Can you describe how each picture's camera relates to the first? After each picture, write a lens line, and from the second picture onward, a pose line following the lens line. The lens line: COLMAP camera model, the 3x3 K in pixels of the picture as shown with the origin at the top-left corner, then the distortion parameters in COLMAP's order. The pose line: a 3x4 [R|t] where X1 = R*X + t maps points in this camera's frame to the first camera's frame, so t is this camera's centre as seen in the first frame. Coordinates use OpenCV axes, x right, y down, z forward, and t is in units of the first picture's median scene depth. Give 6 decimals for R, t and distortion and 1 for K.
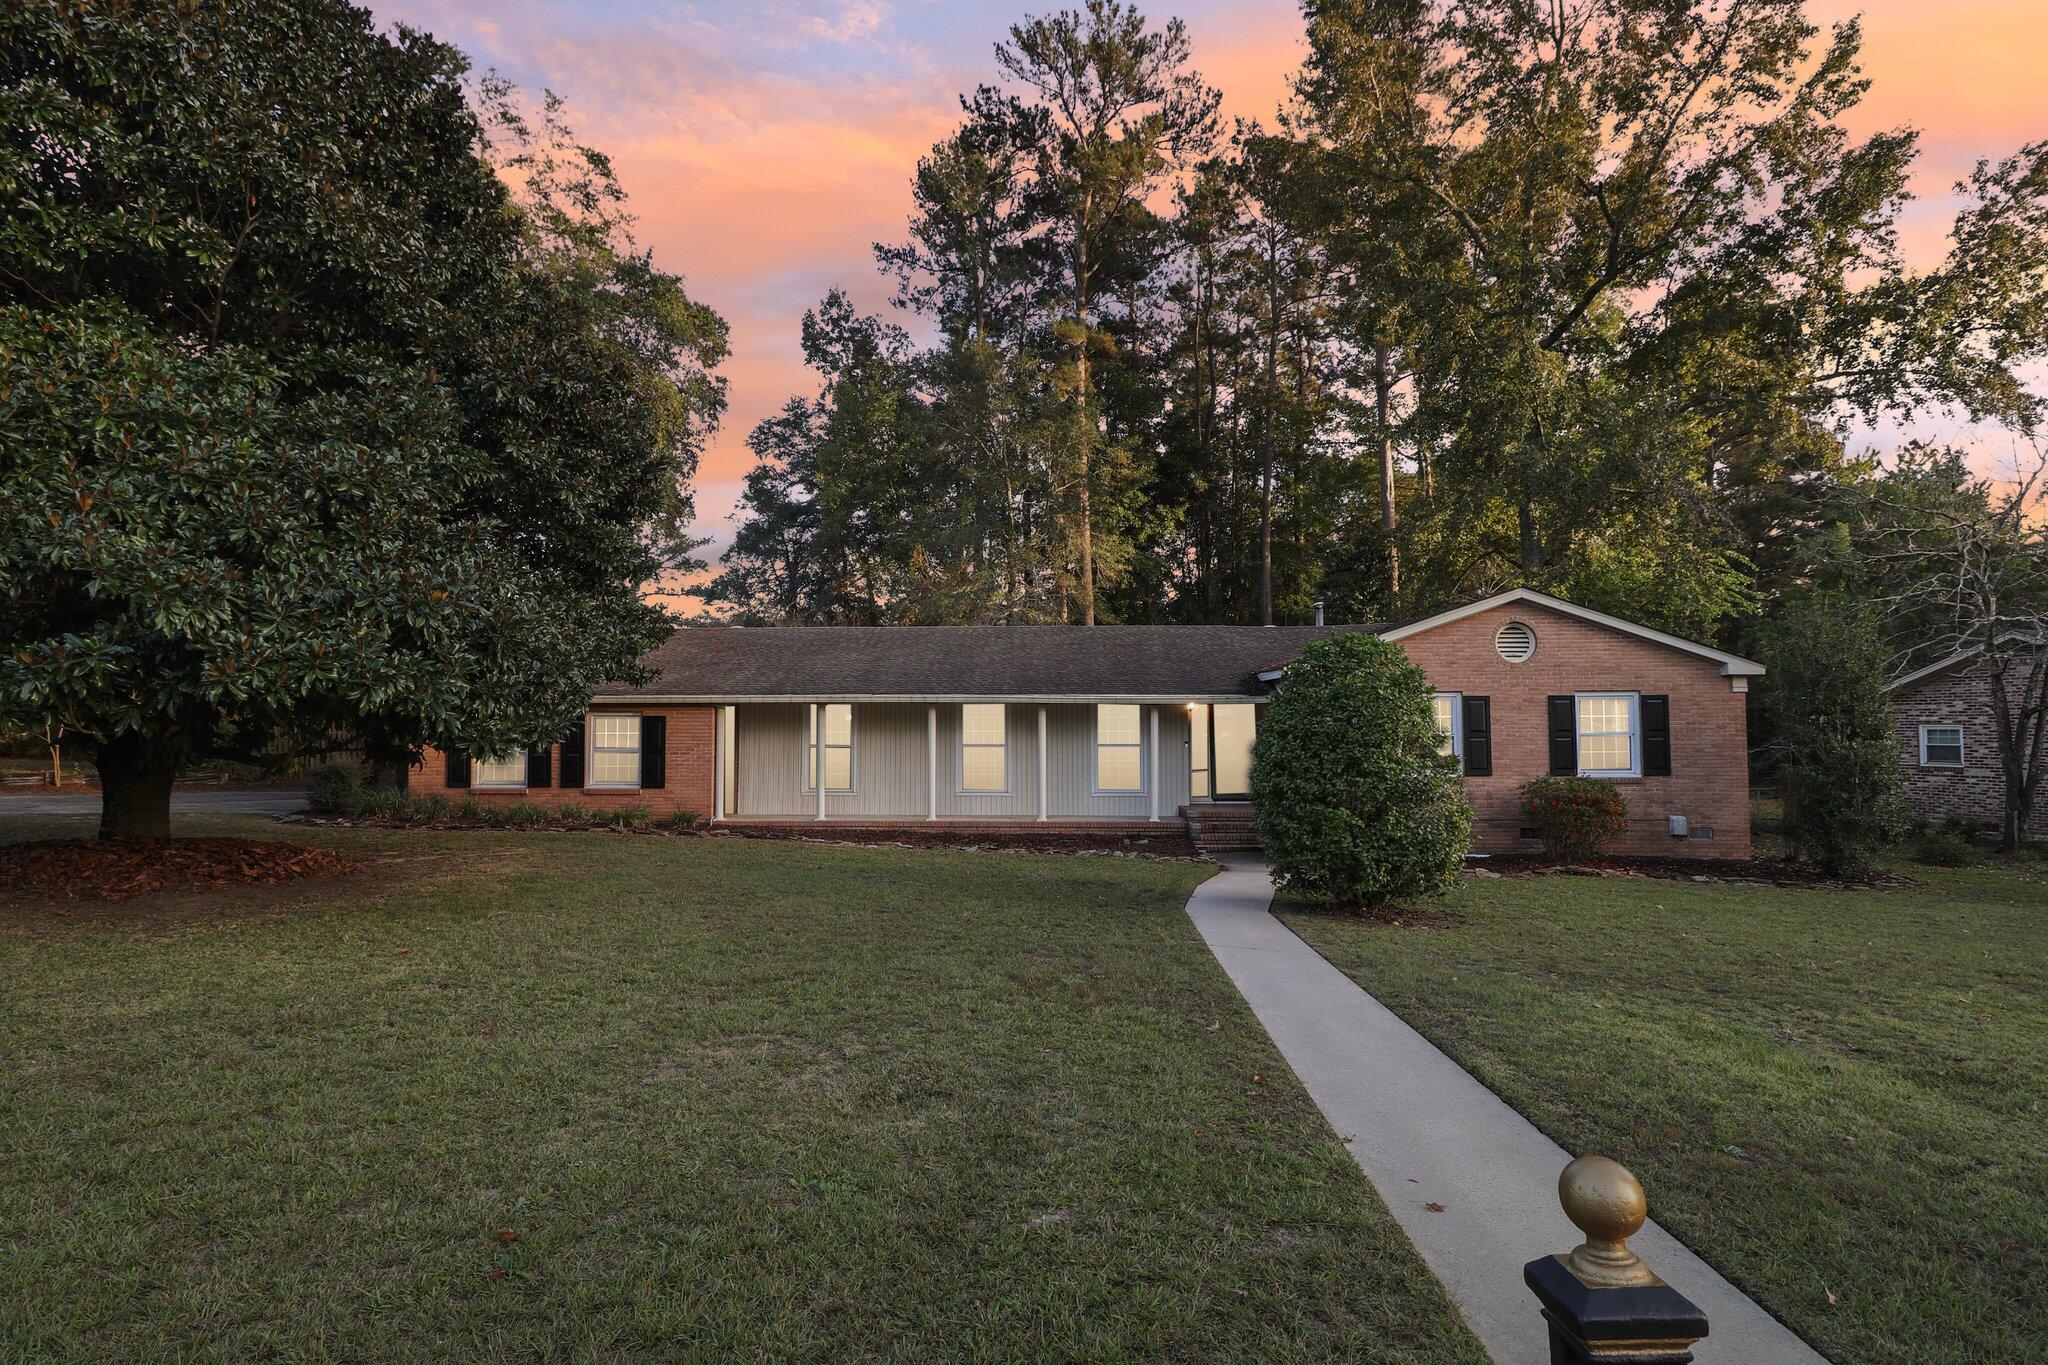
lens RADIAL K [[960.4, 0, 1024.1], [0, 960.4, 685.7], [0, 0, 1]] dist [0.018518, -0.003796]
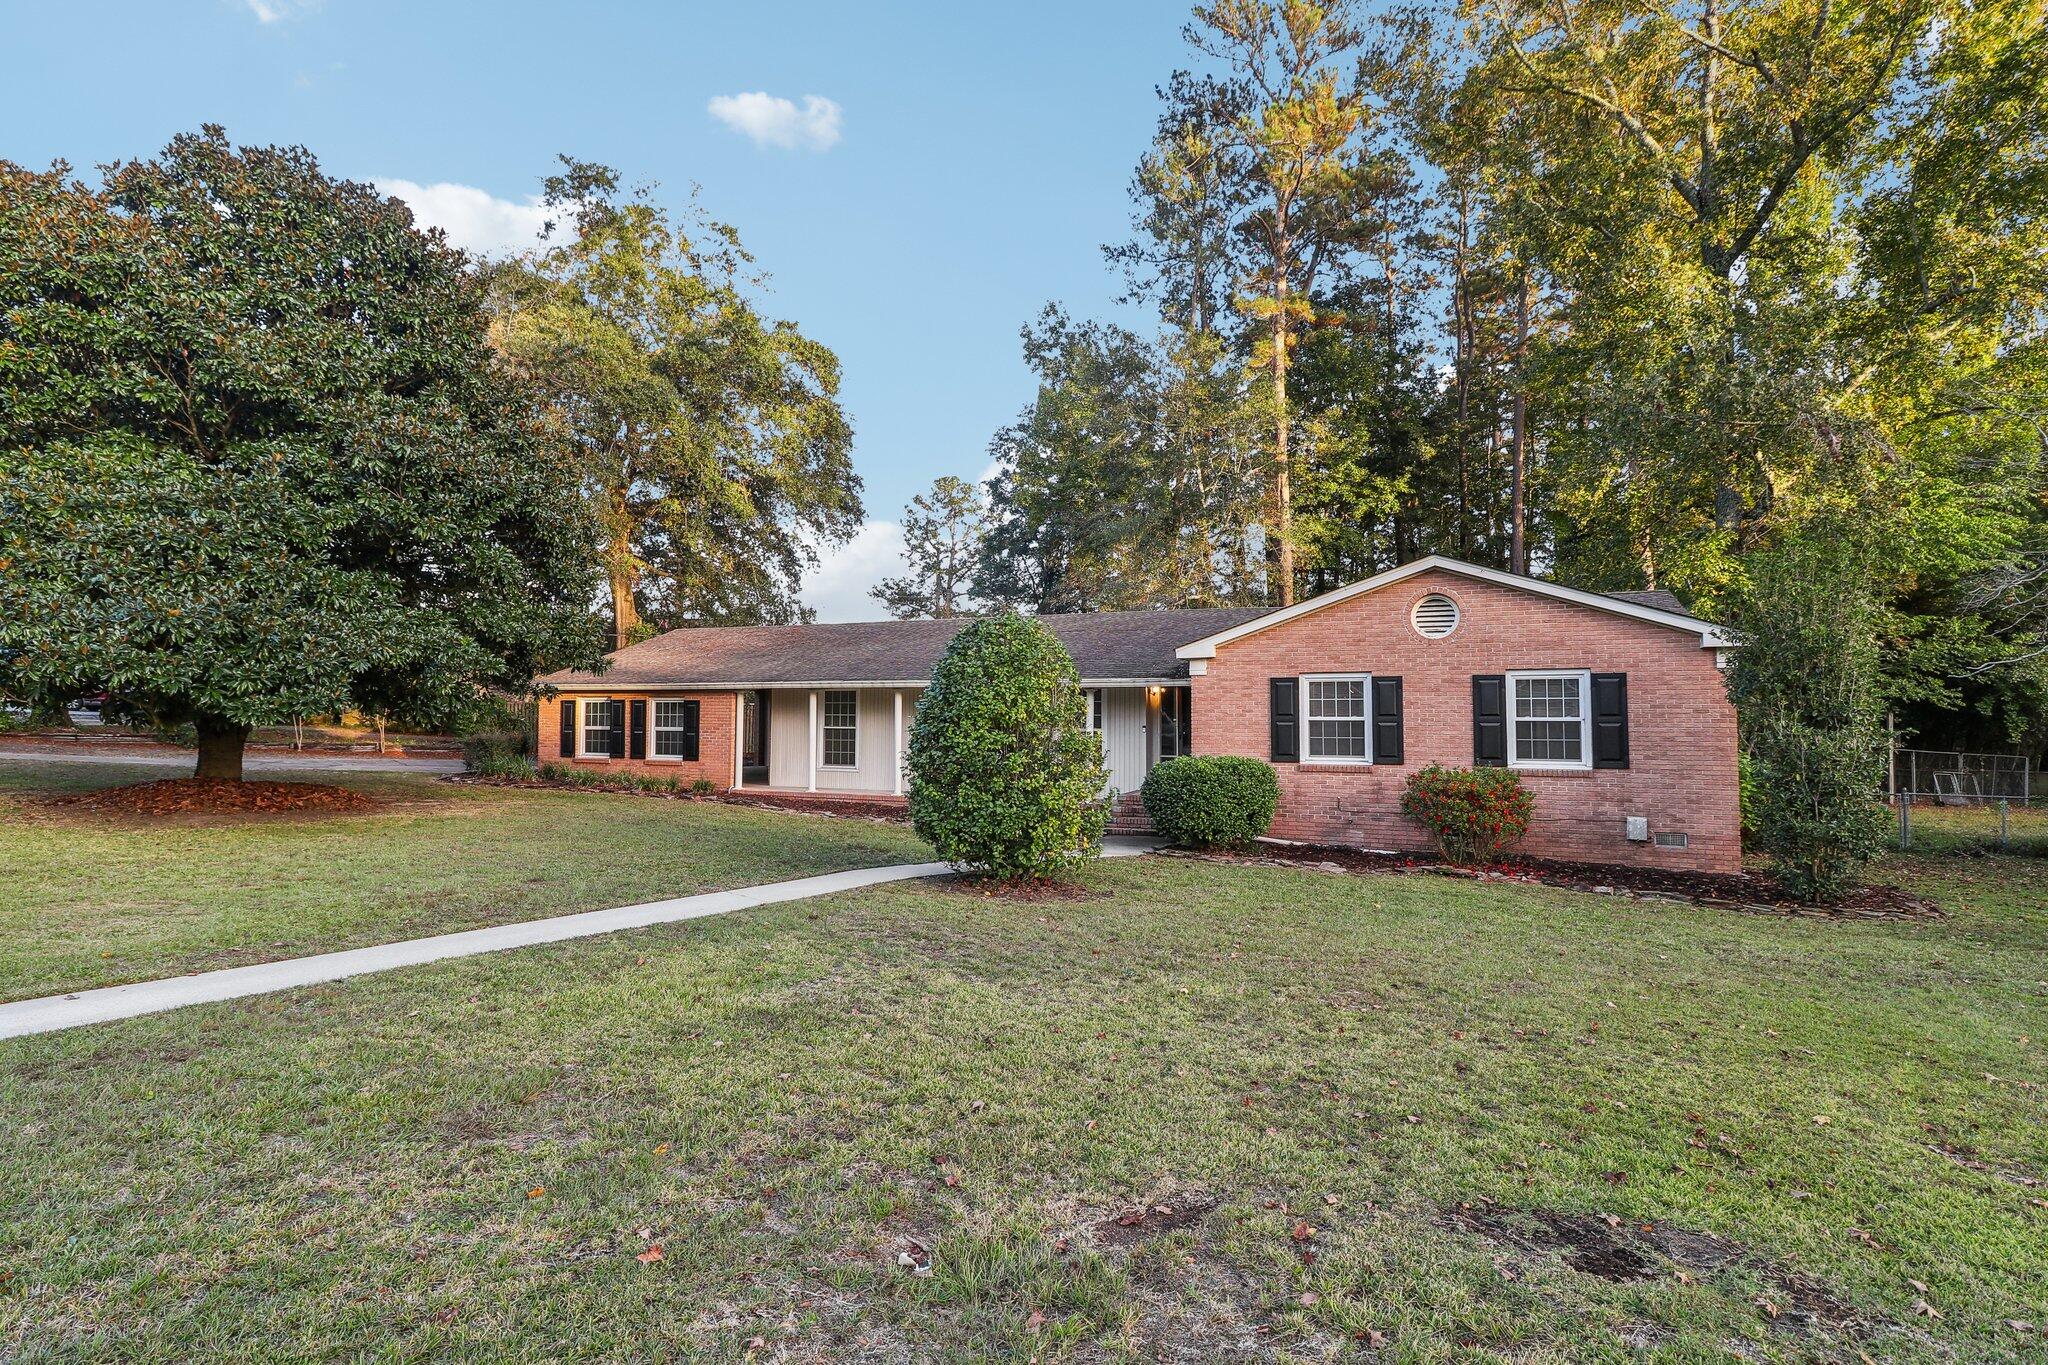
lens RADIAL K [[960.4, 0, 1025.1], [0, 960.4, 681.2], [0, 0, 1]] dist [0.018518, -0.003796]
pose [[0.934306, -0.008802, -0.356363, 0.429242], [0.010363, 0.999943, 0.002473, 0.008268], [0.356321, -0.006004, 0.934344, 0.027339]]
